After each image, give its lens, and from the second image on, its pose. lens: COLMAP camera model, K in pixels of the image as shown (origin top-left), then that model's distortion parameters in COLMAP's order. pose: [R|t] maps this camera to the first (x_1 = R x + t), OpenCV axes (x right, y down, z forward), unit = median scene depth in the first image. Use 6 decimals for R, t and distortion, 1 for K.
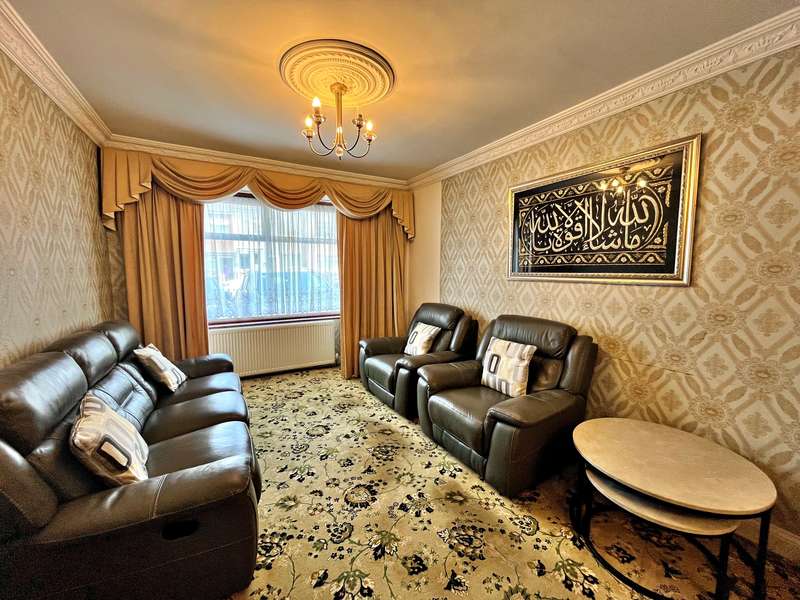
lens RADIAL K [[324.3, 0, 406.5], [0, 324.3, 299.7], [0, 0, 1]] dist [-0.004220, 0.000573]
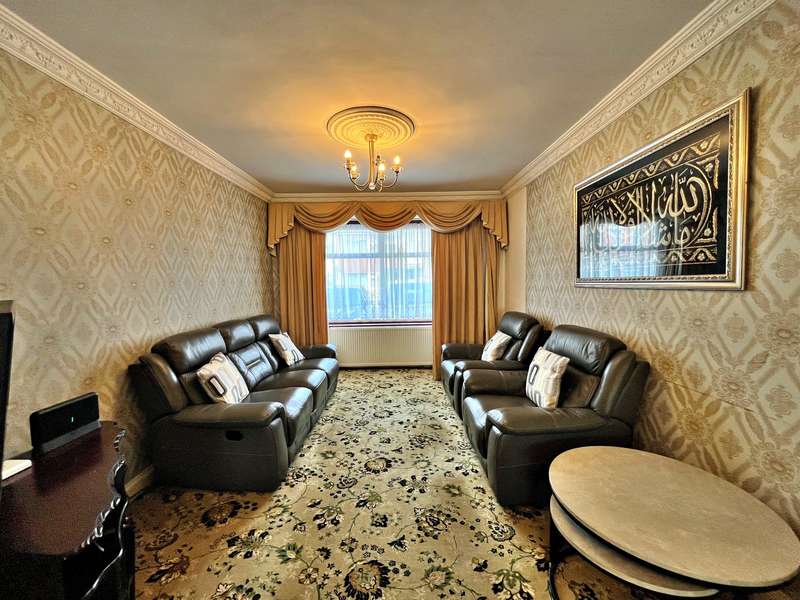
lens RADIAL K [[324.3, 0, 399.1], [0, 324.3, 299.0], [0, 0, 1]] dist [-0.004220, 0.000573]
pose [[0.870103, 0.009408, -0.492781, 0.440394], [-0.027862, 0.999158, -0.030122, 0.018474], [0.492082, 0.039939, 0.869632, -0.030241]]
